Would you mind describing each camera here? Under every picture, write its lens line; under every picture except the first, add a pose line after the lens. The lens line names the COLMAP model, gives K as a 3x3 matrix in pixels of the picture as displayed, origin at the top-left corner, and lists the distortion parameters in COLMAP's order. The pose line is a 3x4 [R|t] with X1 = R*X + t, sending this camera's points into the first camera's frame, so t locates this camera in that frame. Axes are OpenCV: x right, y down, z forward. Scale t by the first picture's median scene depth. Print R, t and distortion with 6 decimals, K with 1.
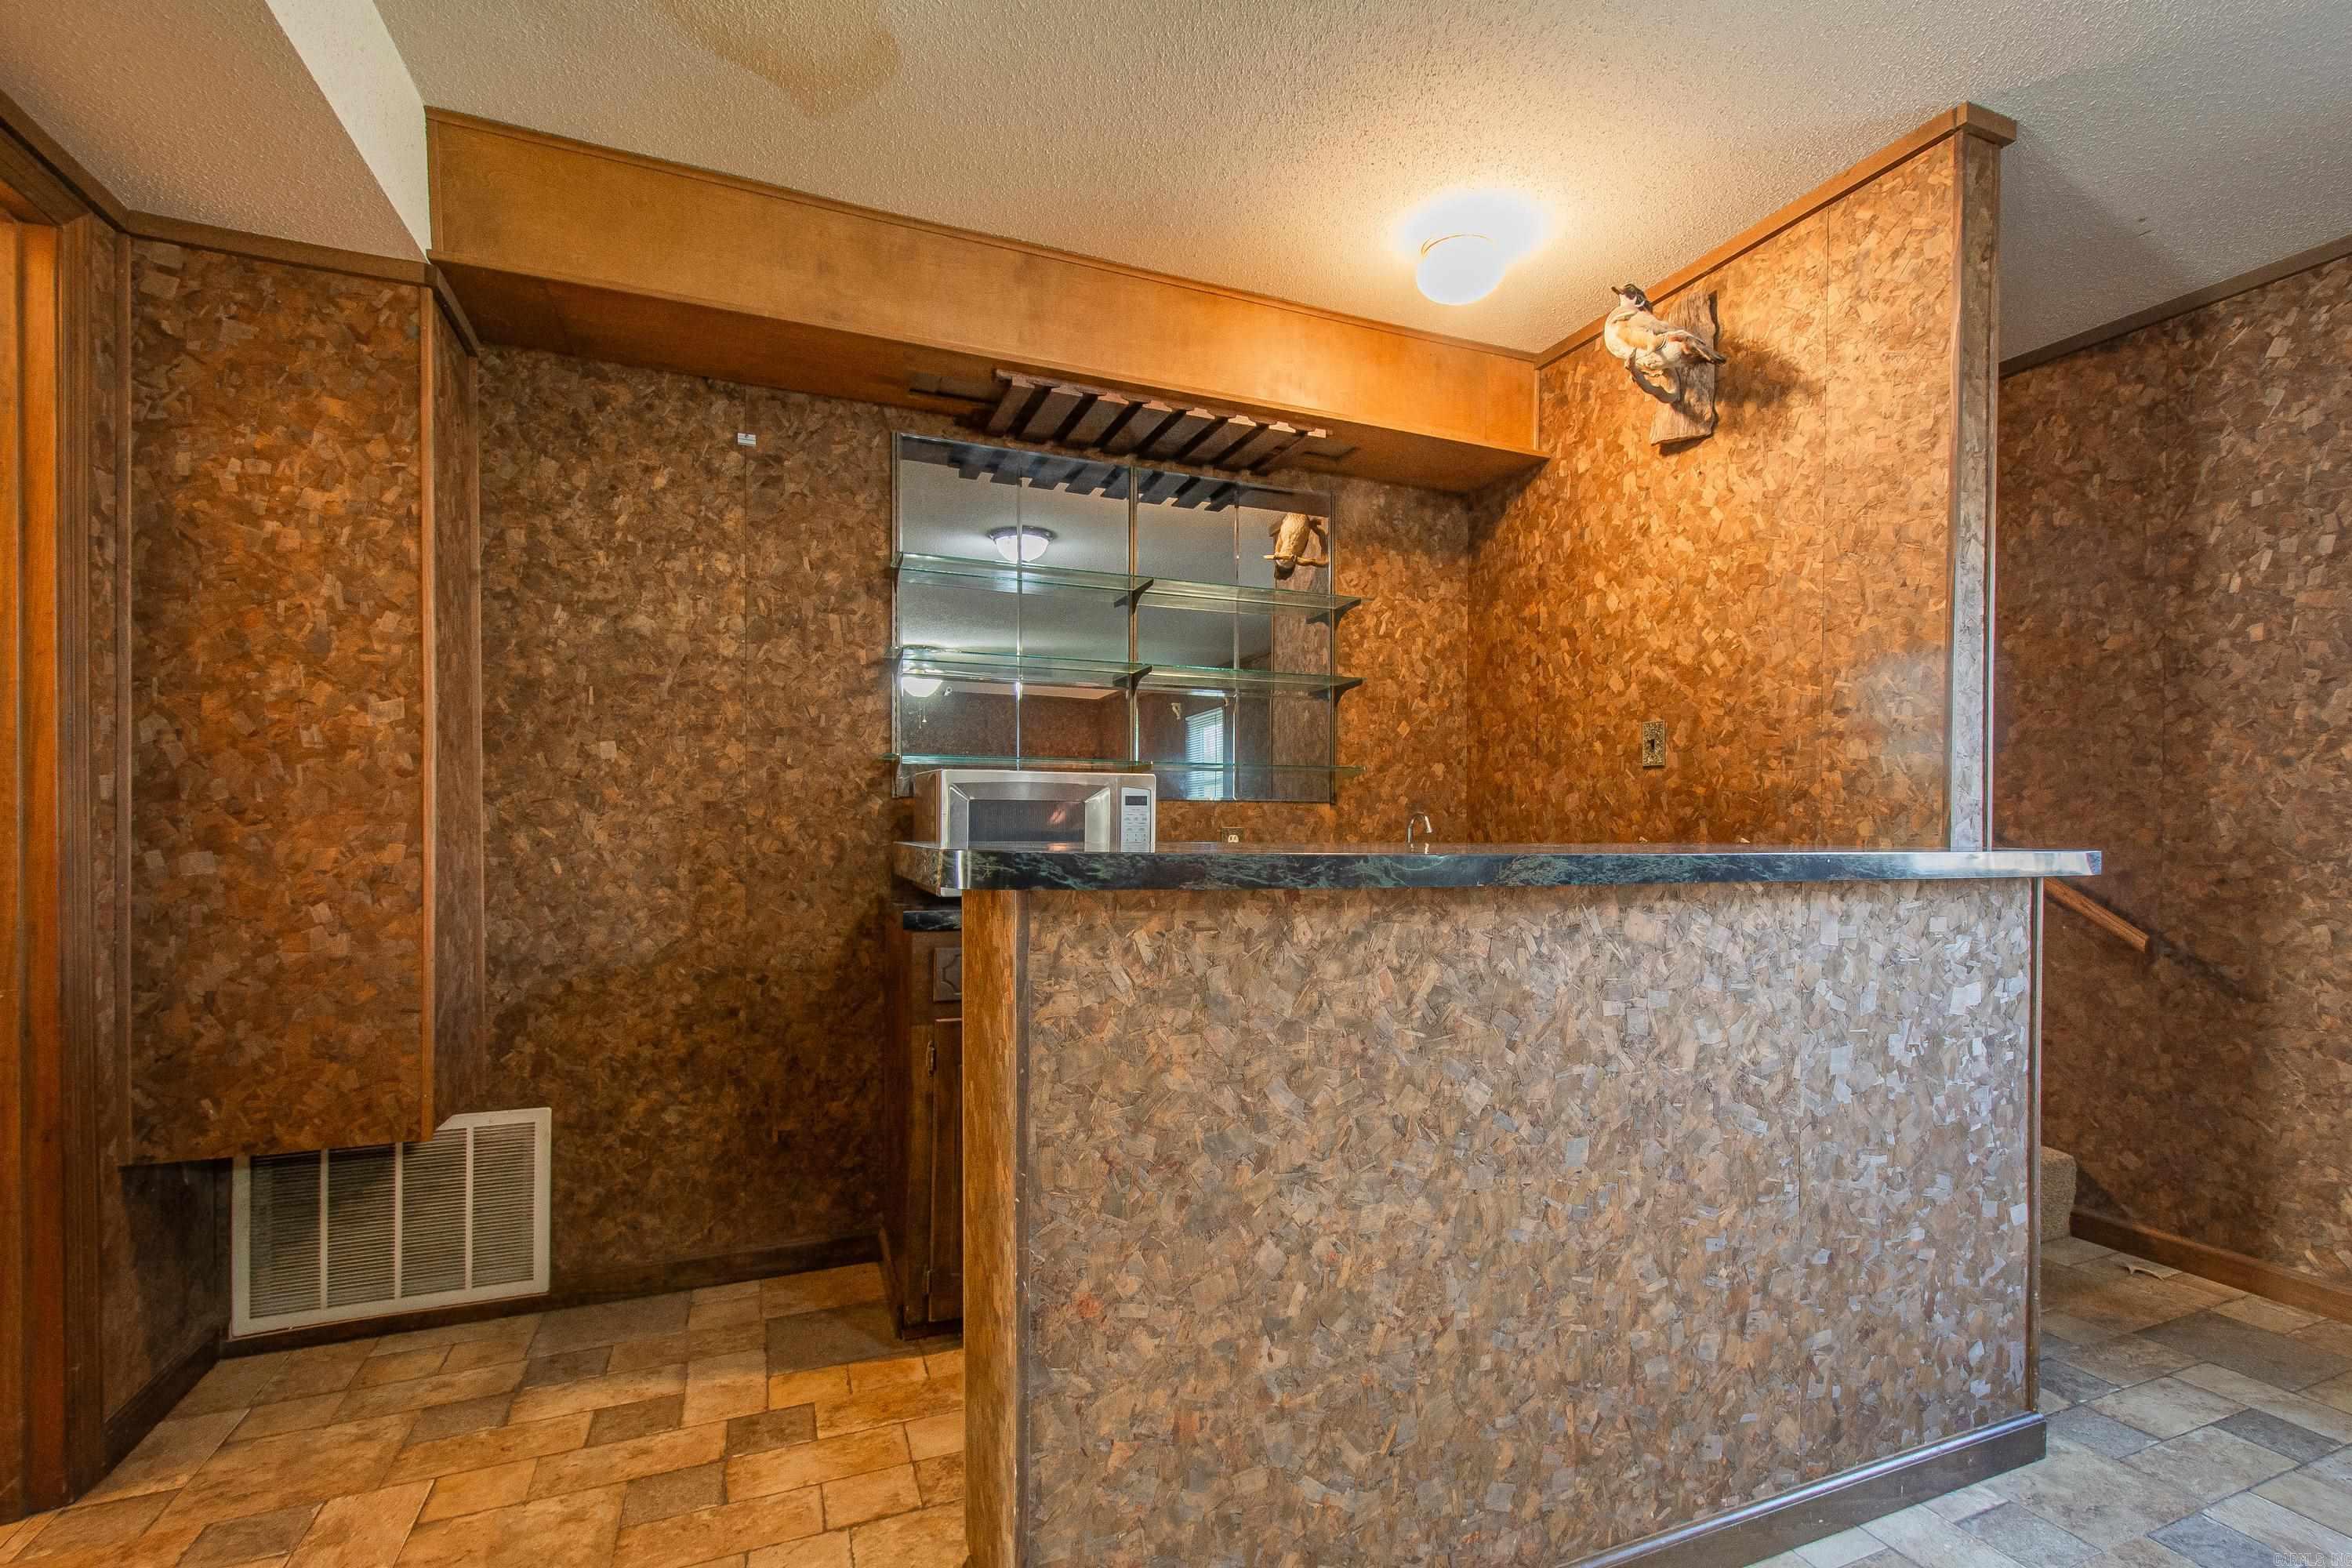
lens RADIAL K [[1062.8, 0, 1223.9], [0, 1062.8, 826.0], [0, 0, 1]] dist [0.022440, -0.013610]
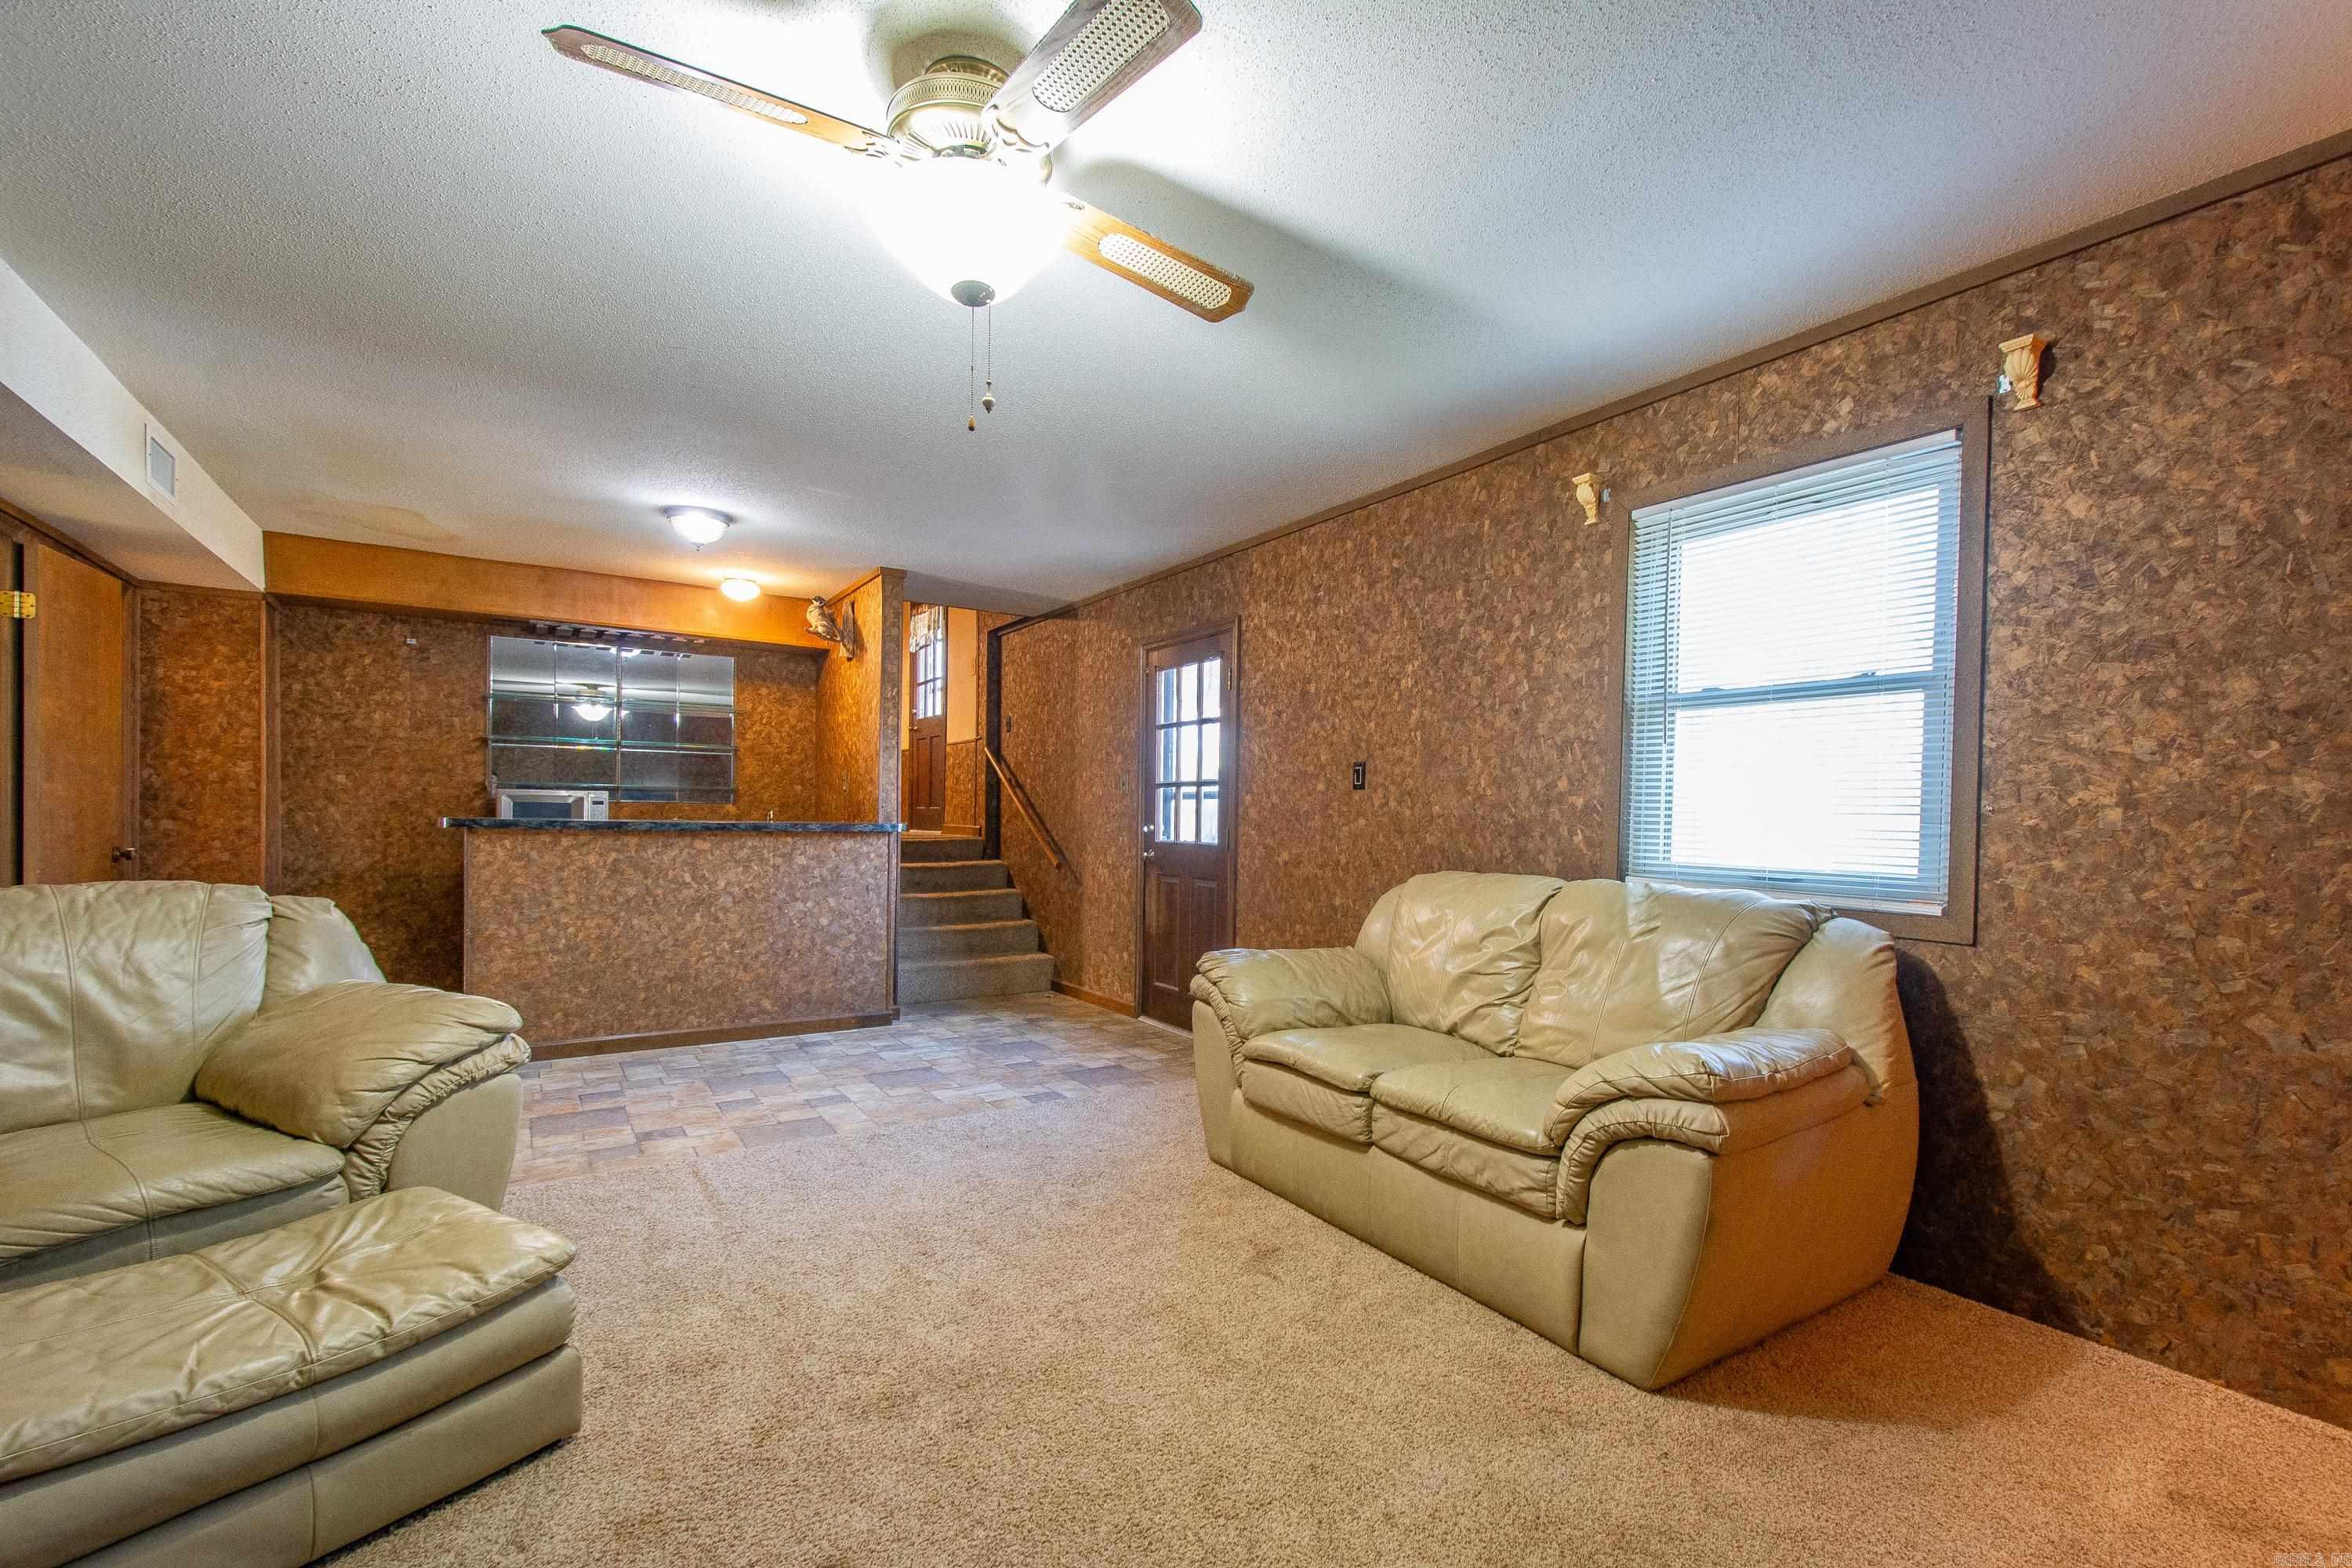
lens RADIAL K [[1046.1, 0, 1227.8], [0, 1046.1, 825.5], [0, 0, 1]] dist [0.013754, -0.007336]
pose [[0.982451, 0.006429, 0.186412, 1.060932], [-0.007477, 0.999960, 0.004917, 0.005521], [-0.186373, -0.006224, 0.982459, -1.912919]]
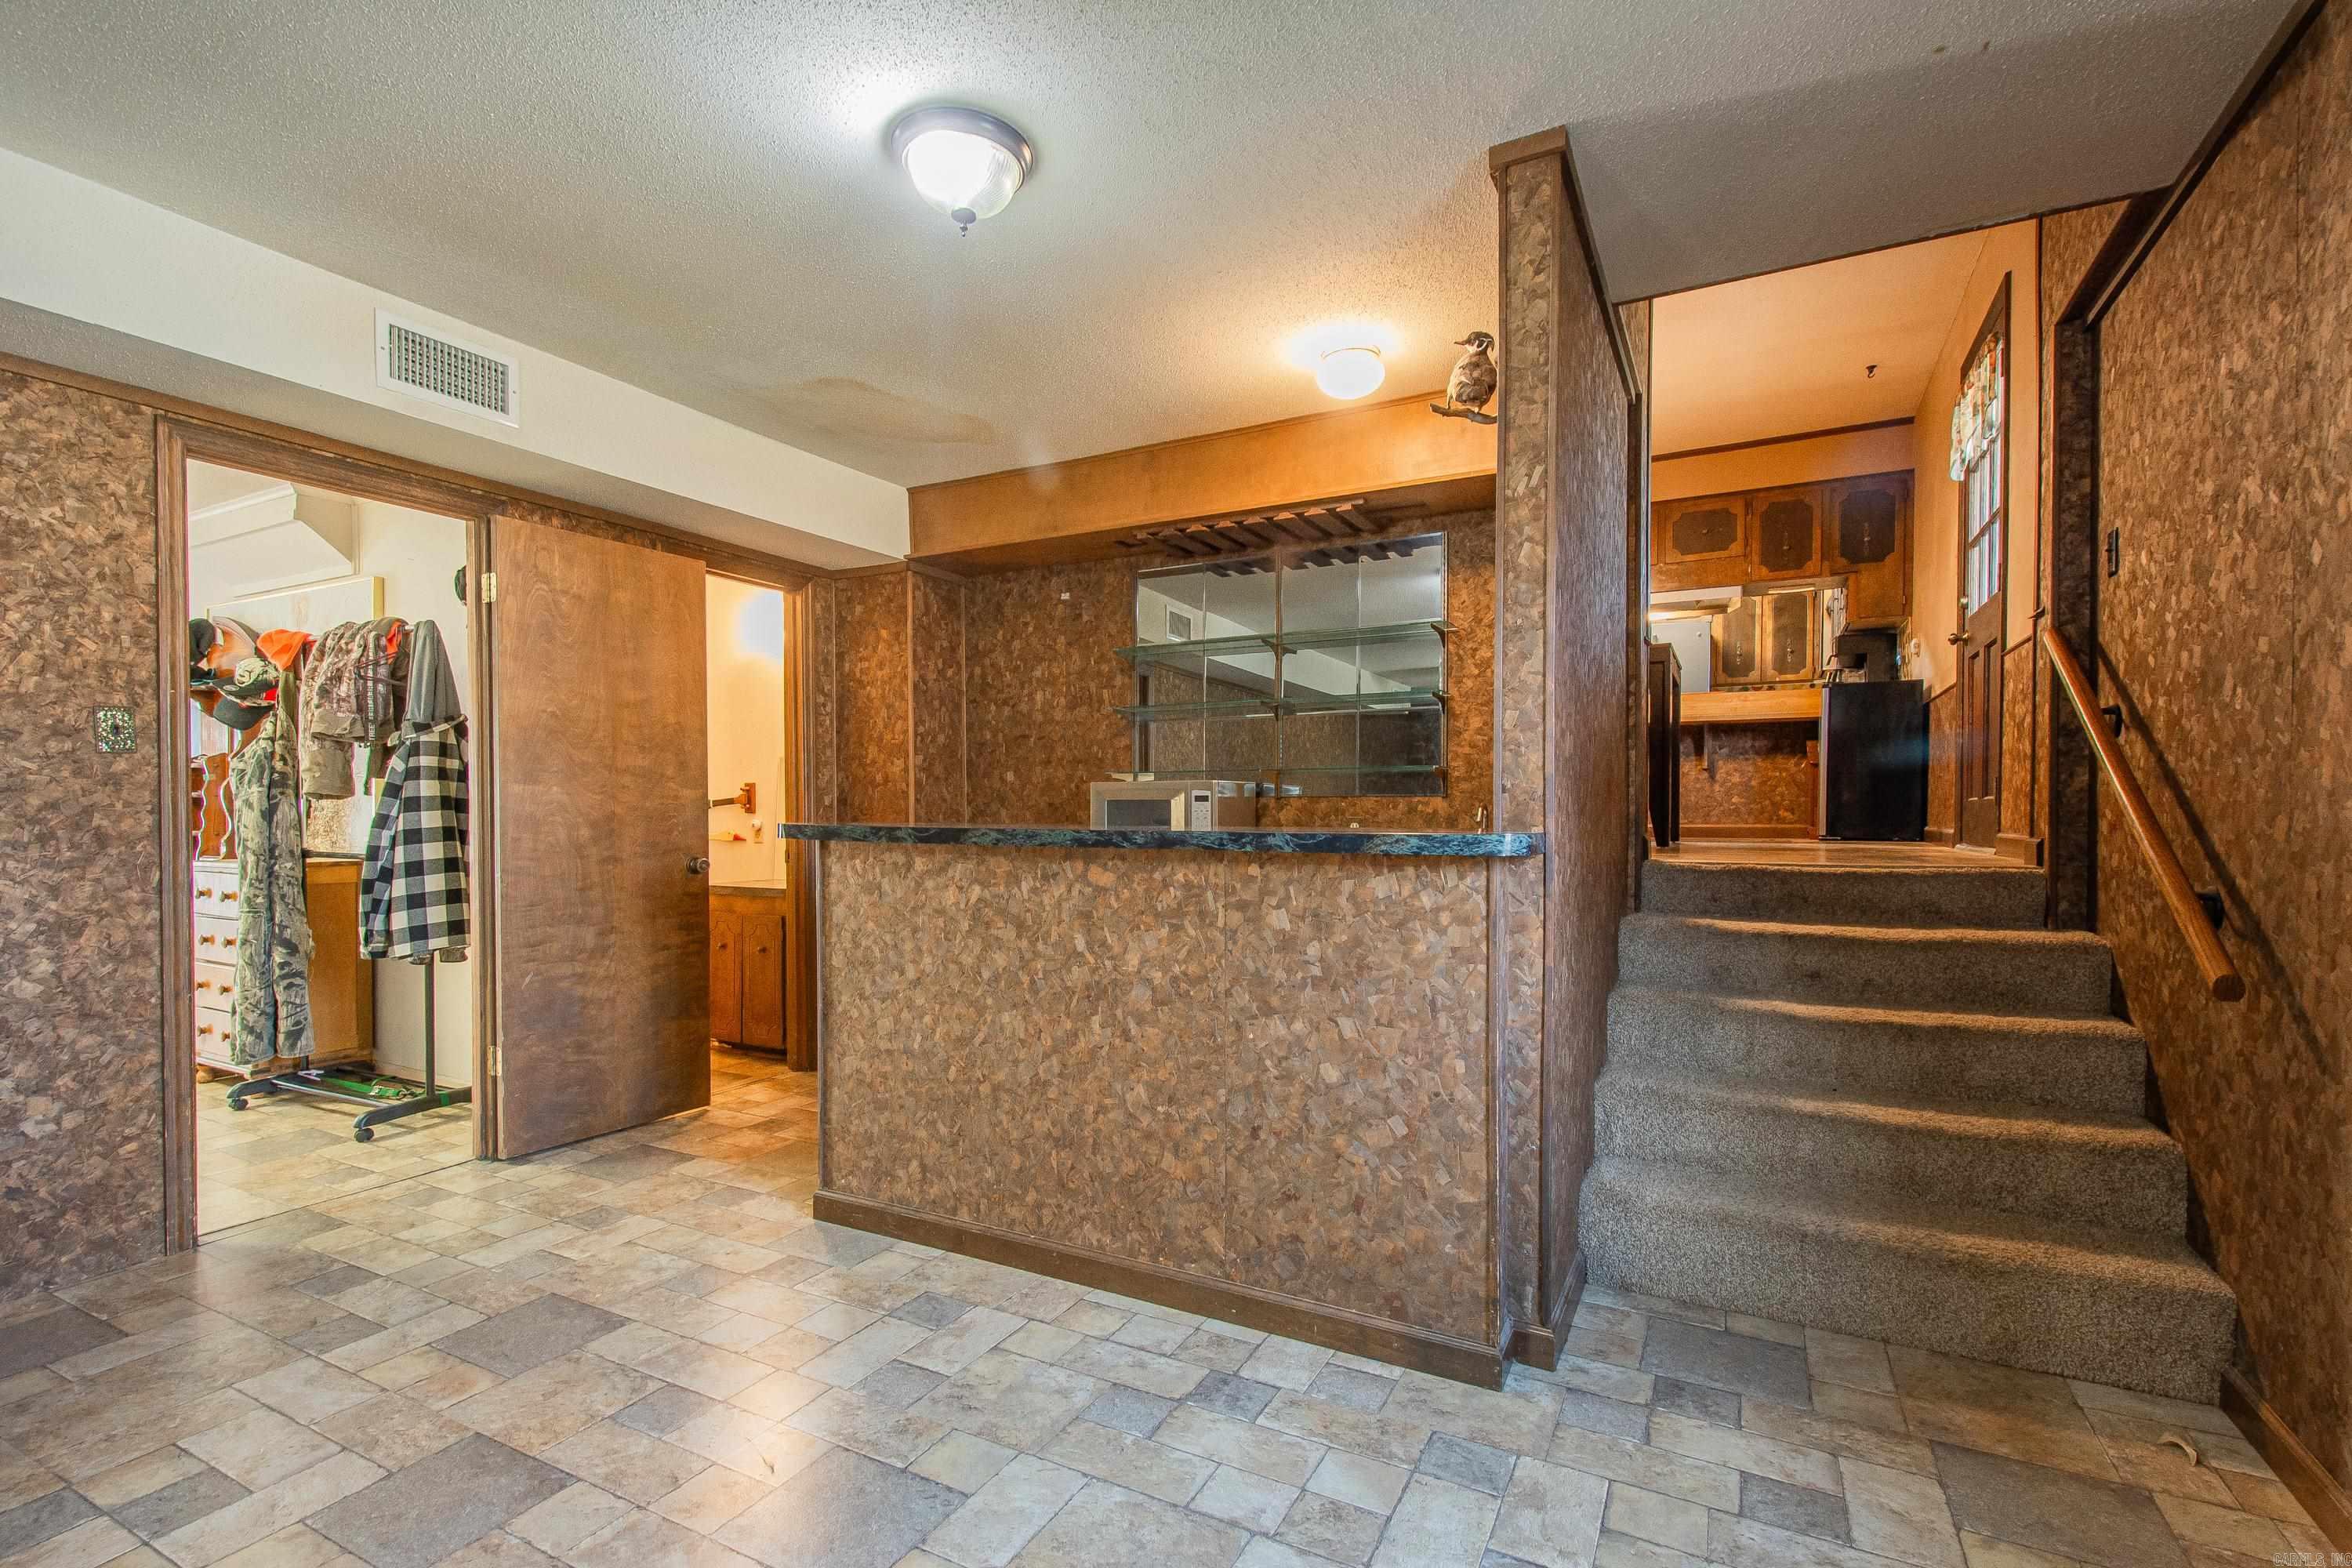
lens RADIAL K [[1060.5, 0, 1174.6], [0, 1060.5, 826.6], [0, 0, 1]] dist [0.017268, -0.000291]
pose [[0.622810, 0.005423, -0.782354, 1.307270], [-0.001381, 0.999982, 0.005832, 0.008183], [0.782372, -0.002551, 0.622807, 0.068061]]
